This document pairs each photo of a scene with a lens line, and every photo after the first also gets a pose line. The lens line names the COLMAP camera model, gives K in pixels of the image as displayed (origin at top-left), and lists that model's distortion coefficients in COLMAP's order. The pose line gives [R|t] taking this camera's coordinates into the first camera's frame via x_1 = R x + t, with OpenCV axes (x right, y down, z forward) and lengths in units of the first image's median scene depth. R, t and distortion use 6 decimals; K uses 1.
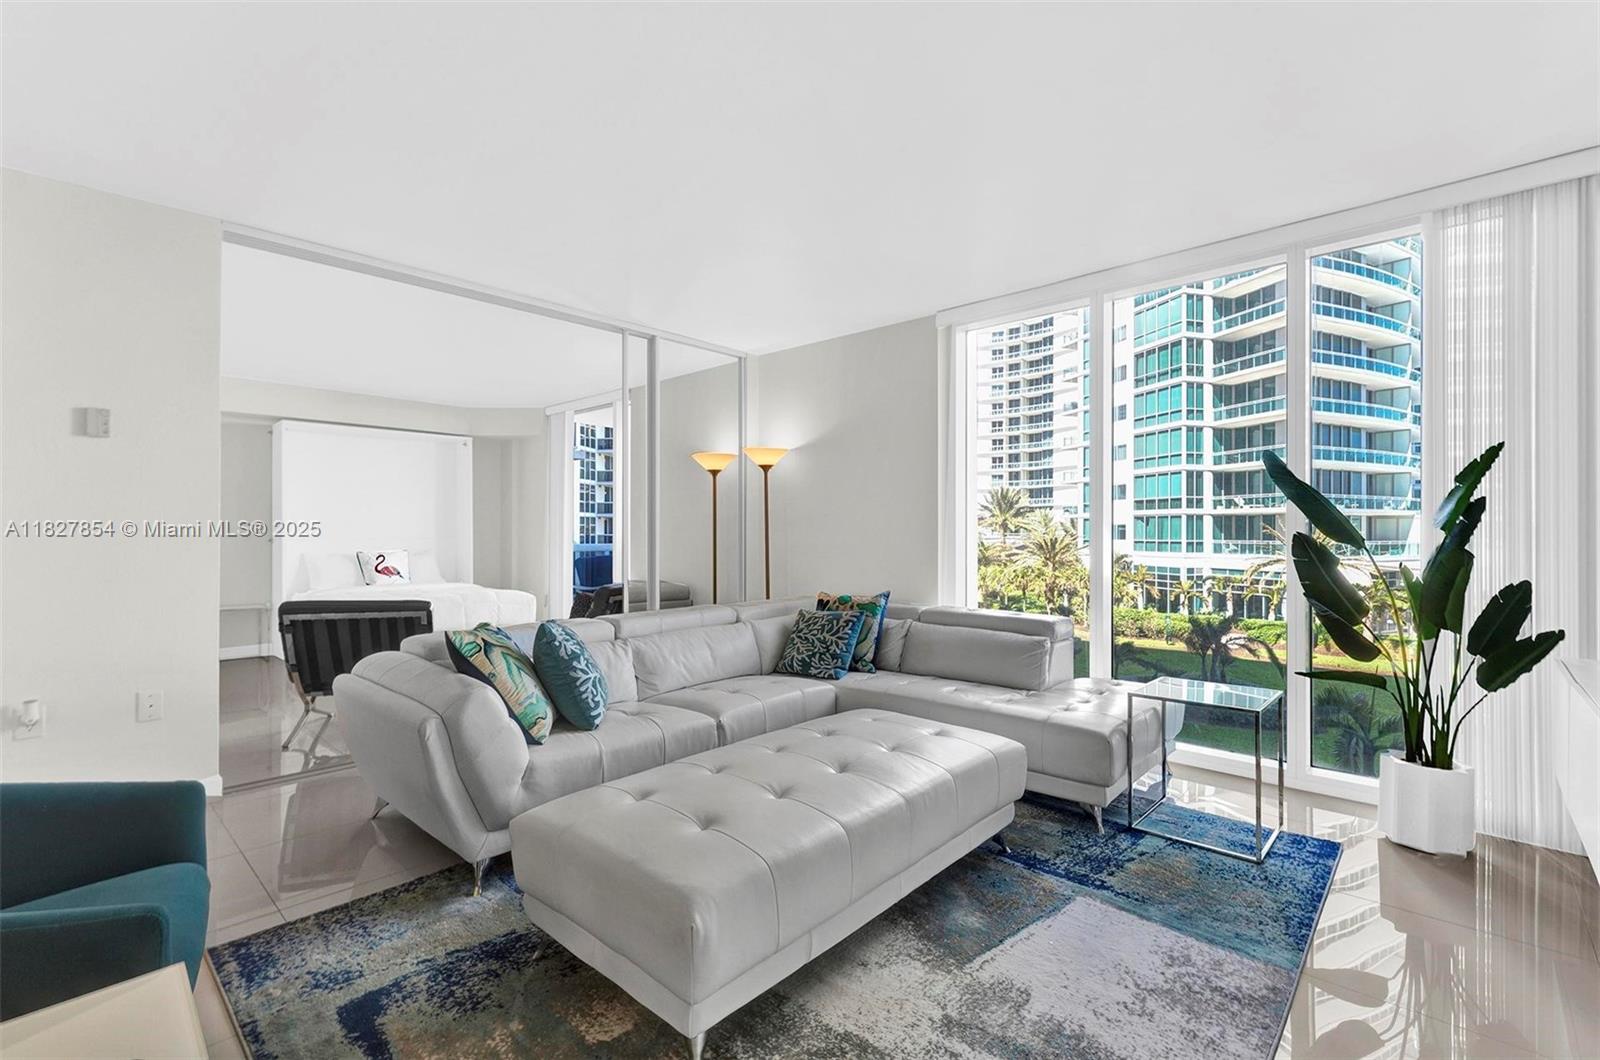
lens RADIAL K [[709.4, 0, 800.0], [0, 709.4, 530.0], [0, 0, 1]] dist [-0.000977, 0.000382]
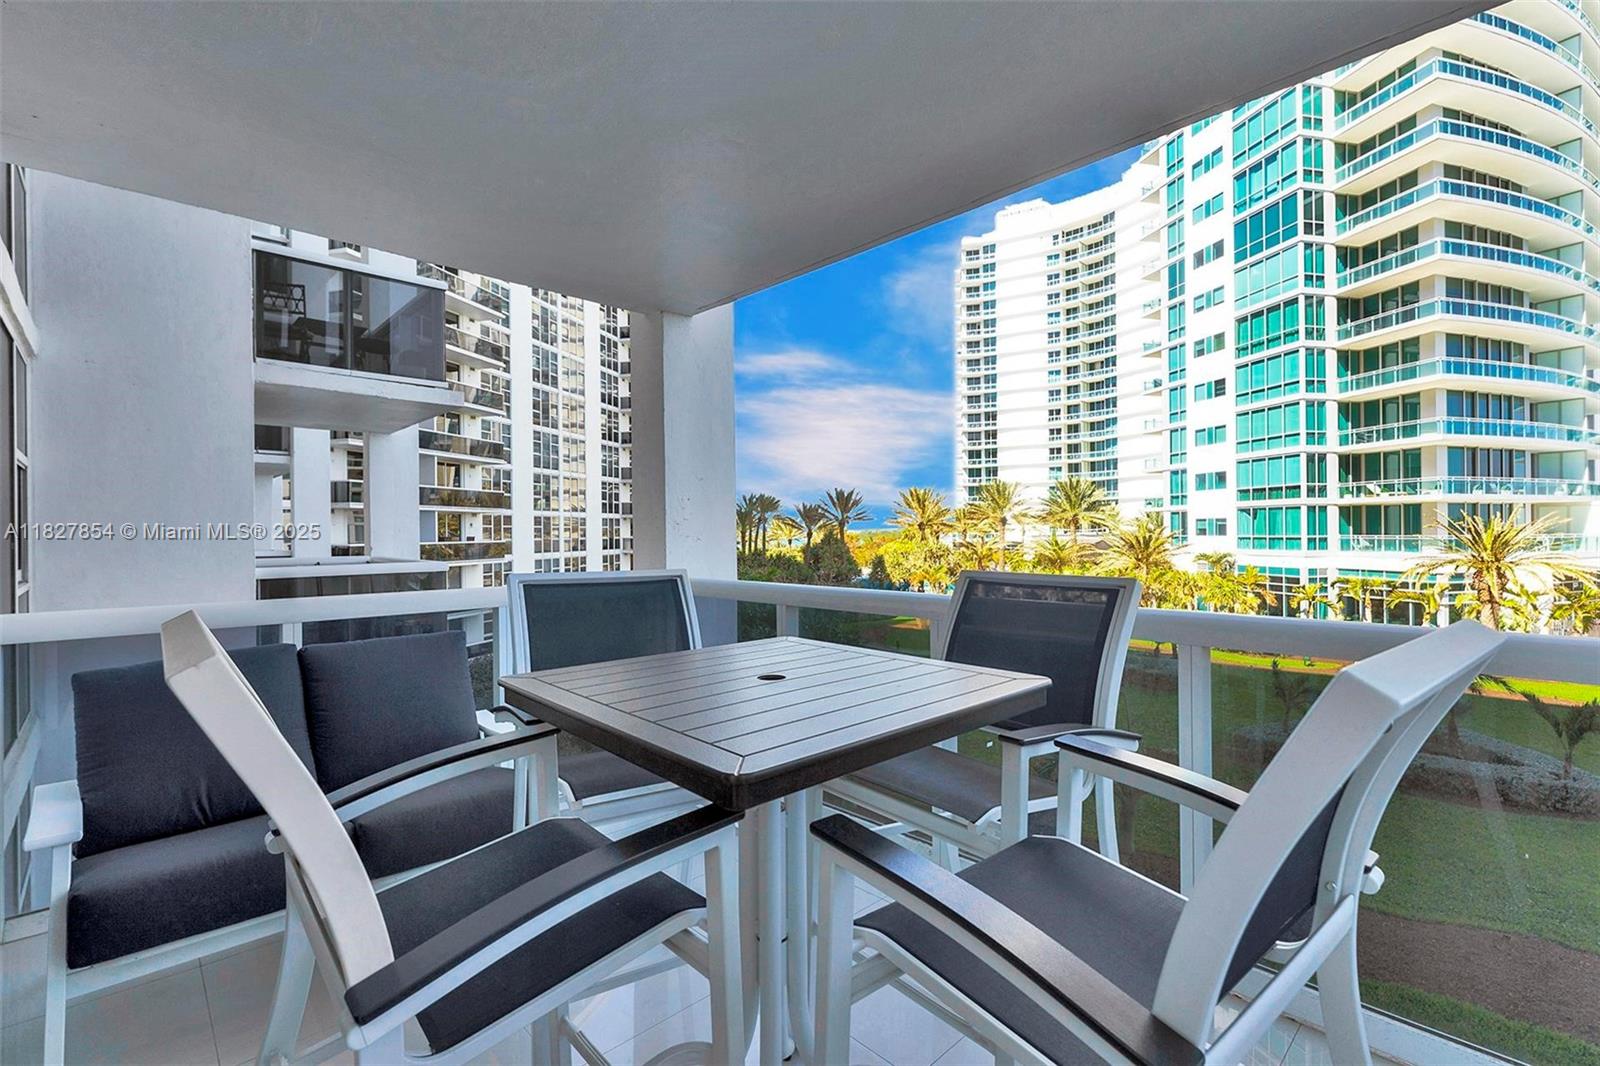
lens RADIAL K [[709.4, 0, 800.0], [0, 709.4, 533.0], [0, 0, 1]] dist [-0.000977, 0.000382]
pose [[0.998190, -0.013337, -0.058645, -0.006567], [0.013672, 0.999892, 0.005324, -0.001516], [0.058567, -0.006116, 0.998265, 0.129079]]
